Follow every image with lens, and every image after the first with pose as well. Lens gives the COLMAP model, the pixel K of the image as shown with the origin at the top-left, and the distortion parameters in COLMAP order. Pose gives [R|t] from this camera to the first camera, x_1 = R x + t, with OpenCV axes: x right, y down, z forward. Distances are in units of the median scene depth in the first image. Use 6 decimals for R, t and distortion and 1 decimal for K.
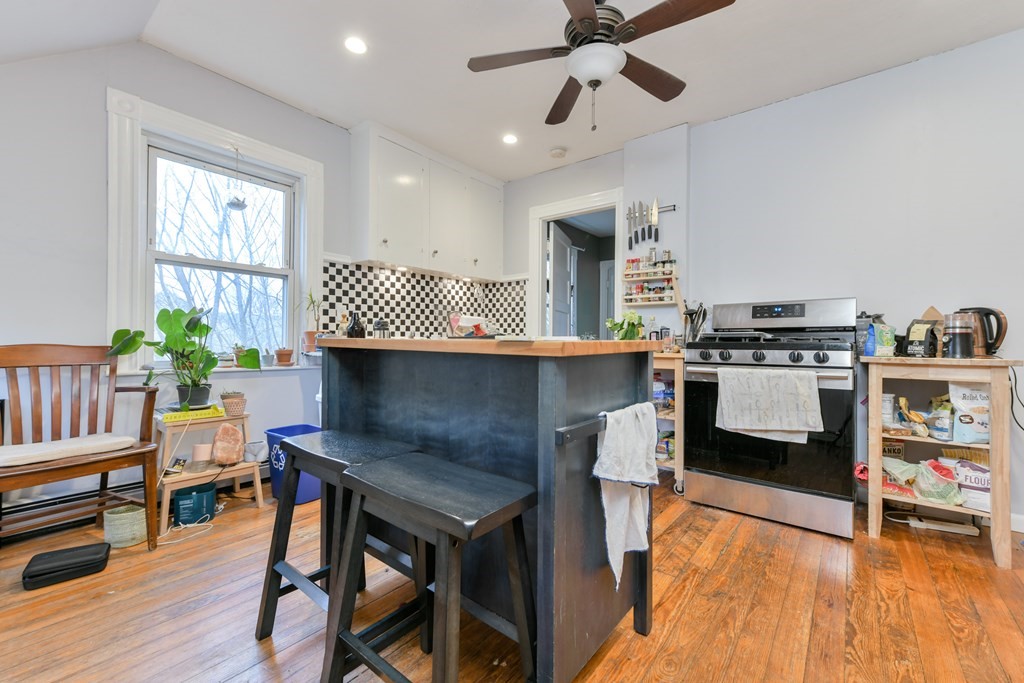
lens RADIAL K [[413.7, 0, 512.1], [0, 413.7, 336.1], [0, 0, 1]] dist [0.001770, 0.000298]
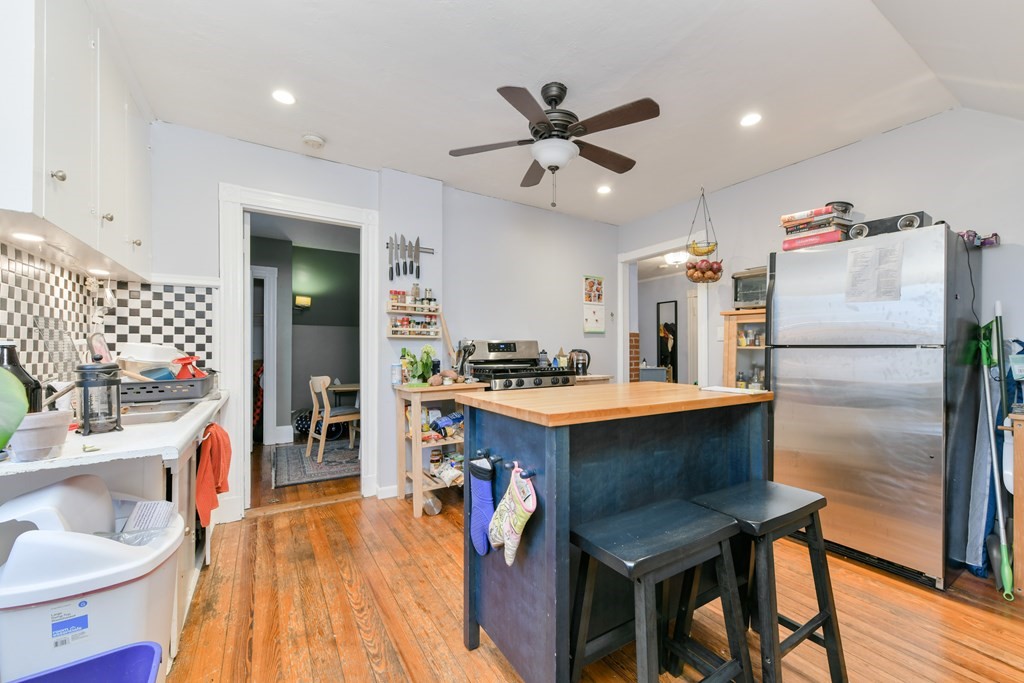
lens RADIAL K [[413.7, 0, 512.8], [0, 413.7, 350.2], [0, 0, 1]] dist [0.001770, 0.000298]
pose [[0.325938, -0.011126, 0.945326, -0.547577], [-0.000810, 0.999927, 0.012048, -0.054126], [-0.945391, -0.004692, 0.325905, 0.403647]]
